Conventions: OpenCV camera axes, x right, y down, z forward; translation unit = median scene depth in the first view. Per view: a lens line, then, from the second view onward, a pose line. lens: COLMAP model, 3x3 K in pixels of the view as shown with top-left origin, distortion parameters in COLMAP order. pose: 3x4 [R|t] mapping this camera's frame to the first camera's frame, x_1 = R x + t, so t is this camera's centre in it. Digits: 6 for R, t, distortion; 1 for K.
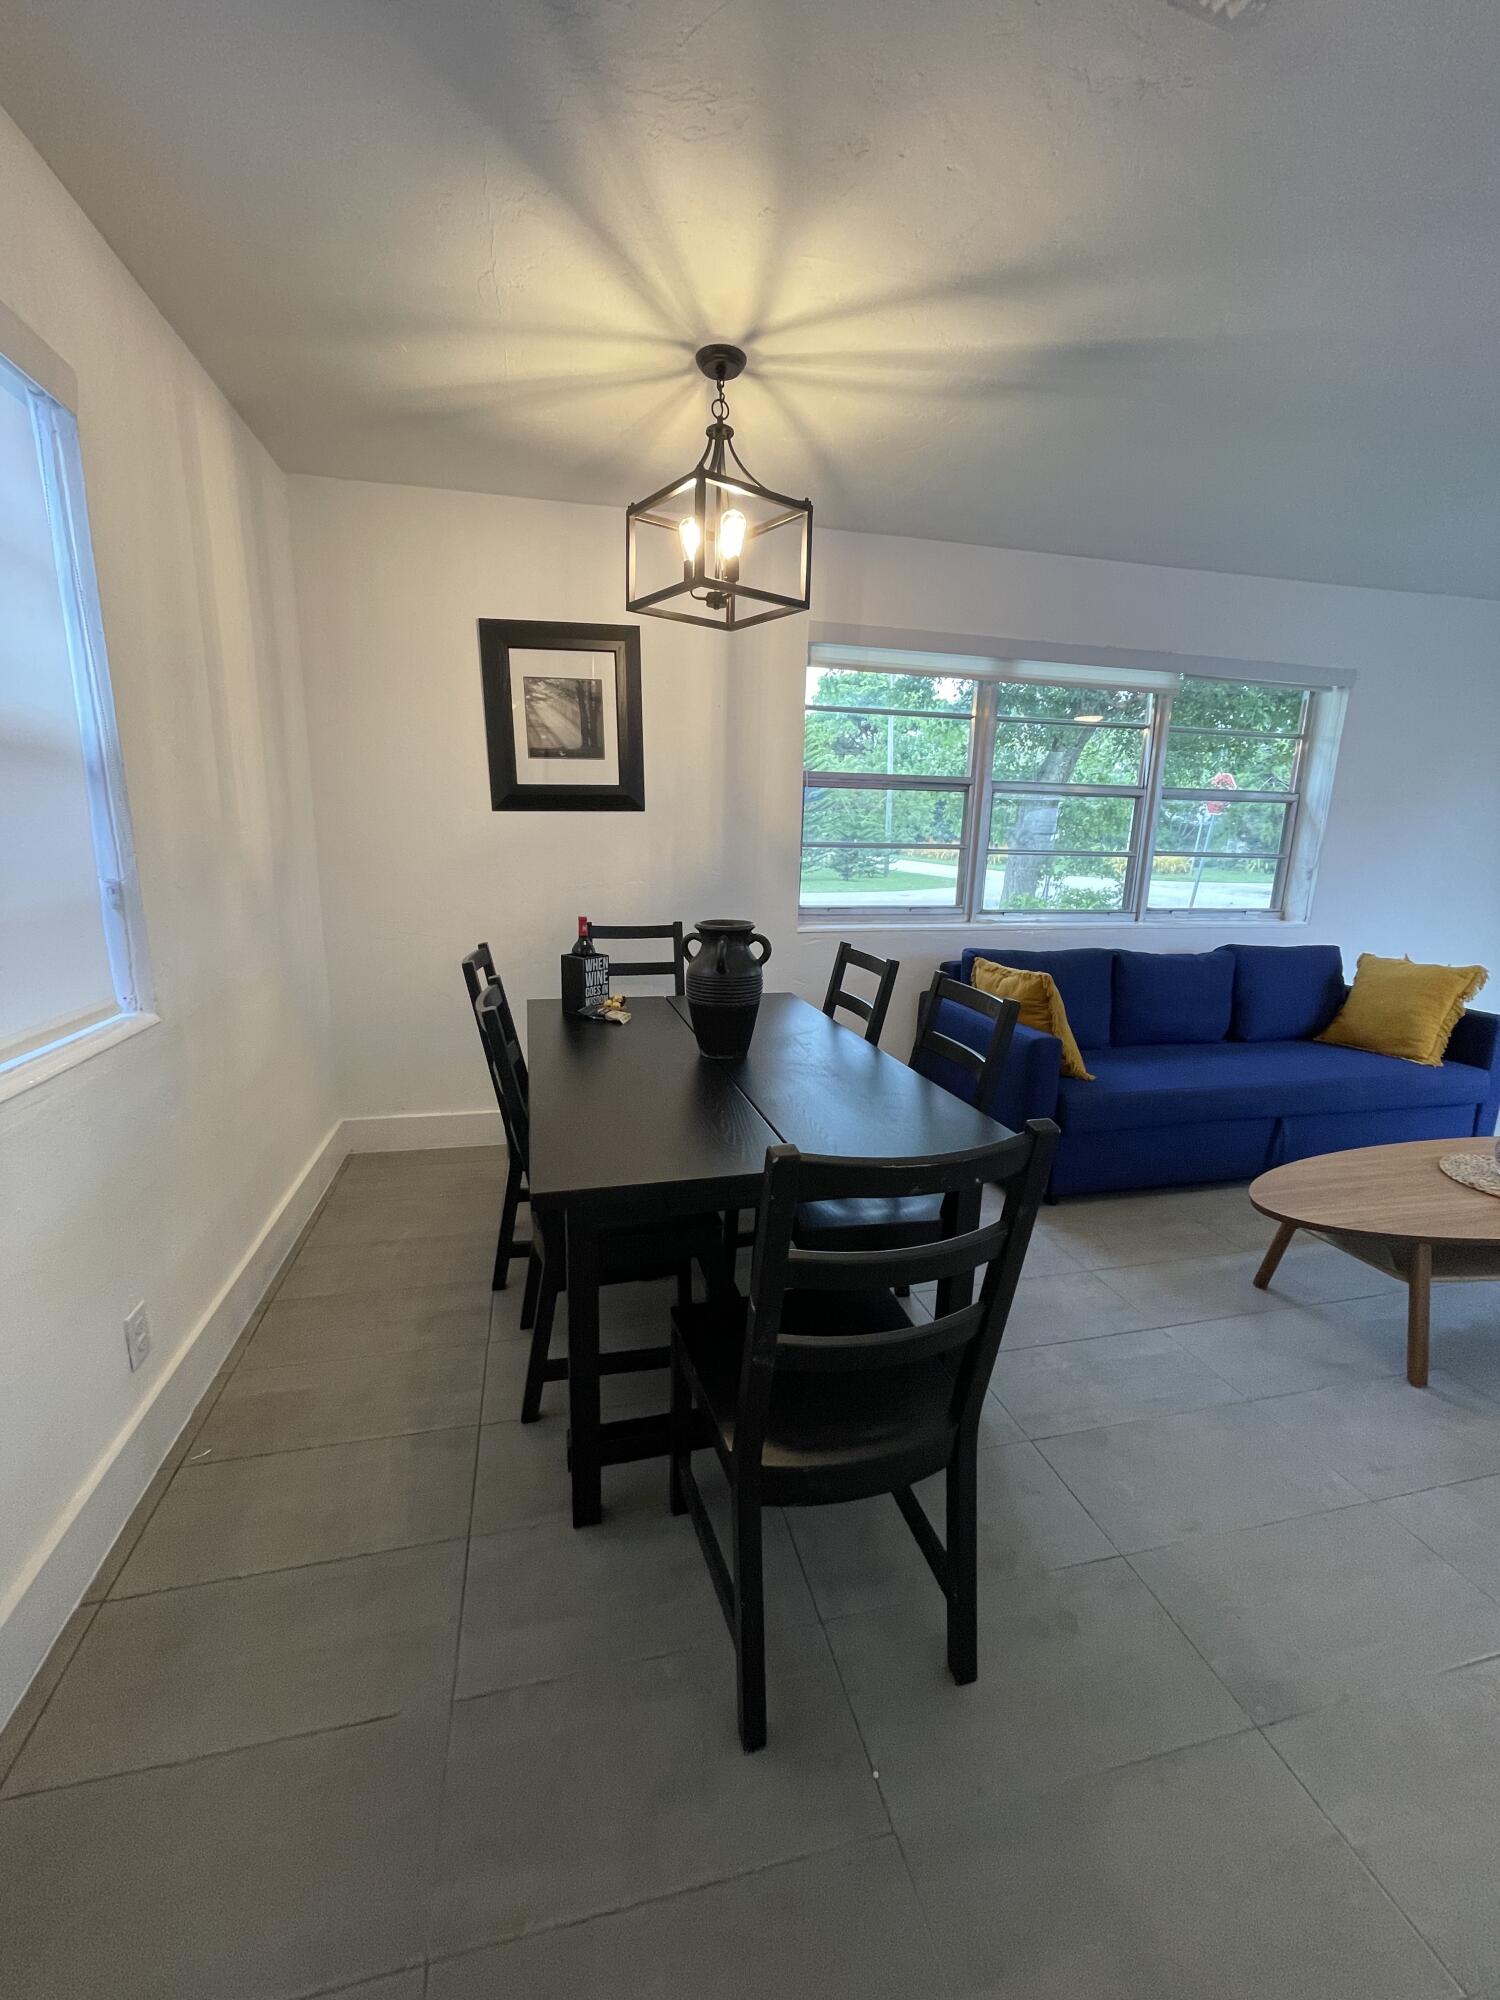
lens RADIAL K [[810.0, 0, 751.2], [0, 810.0, 1005.7], [0, 0, 1]] dist [0.000611, 0.000593]
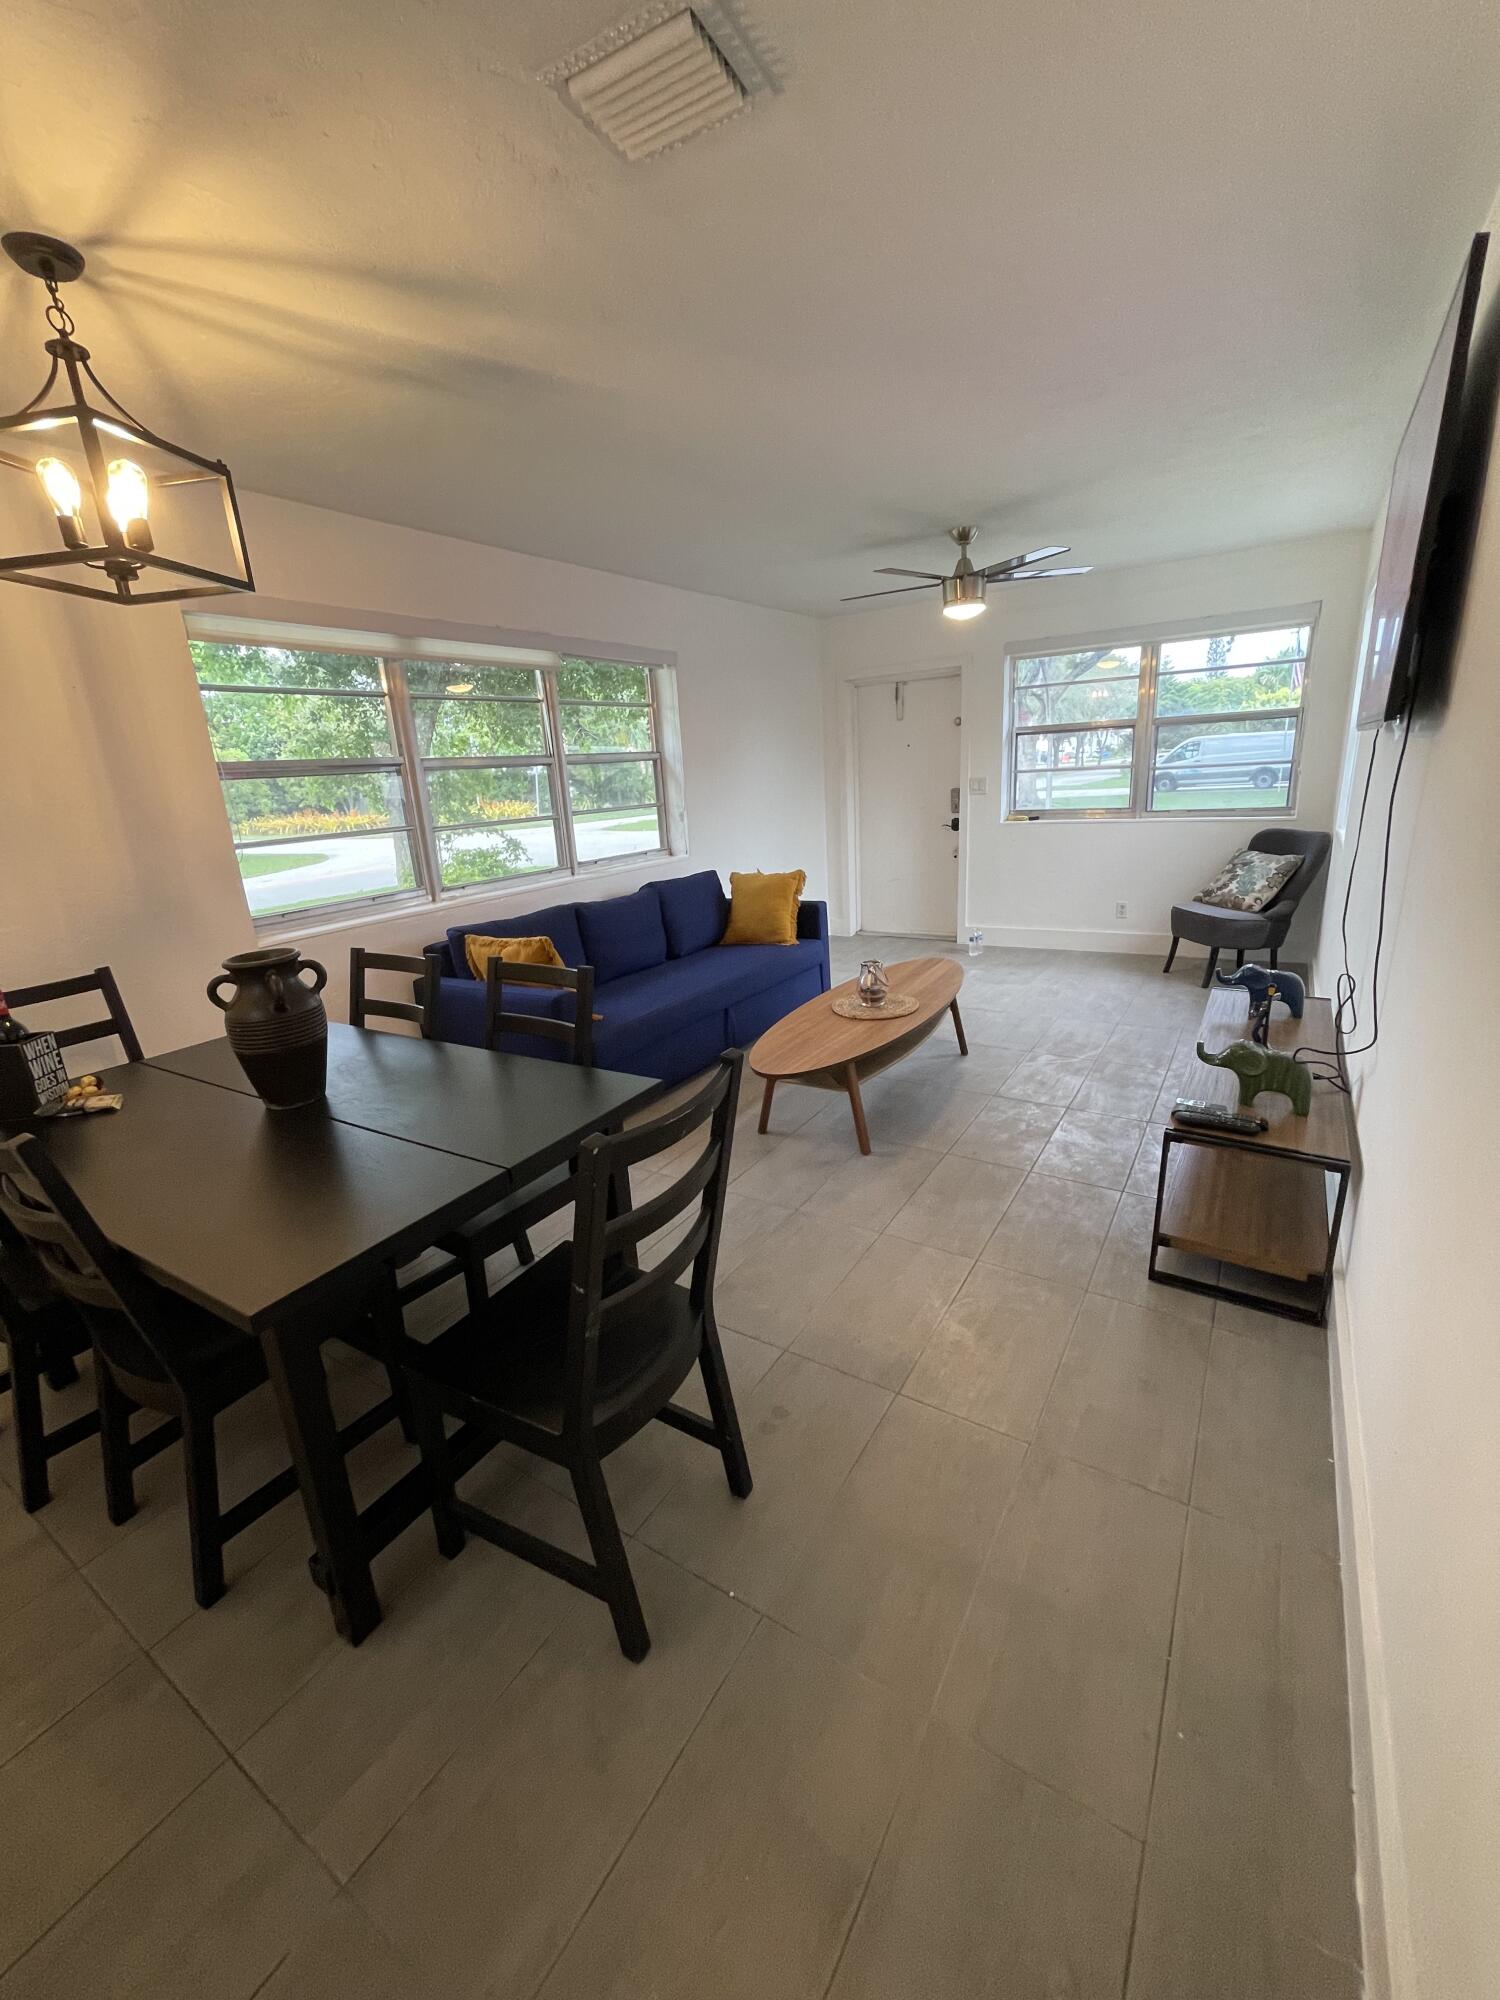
lens RADIAL K [[810.0, 0, 736.1], [0, 810.0, 1008.2], [0, 0, 1]] dist [0.000611, 0.000593]
pose [[0.725201, -0.260646, 0.637296, -0.178889], [0.225715, 0.964428, 0.137590, -0.040488], [-0.650489, 0.044067, 0.758237, 0.005450]]
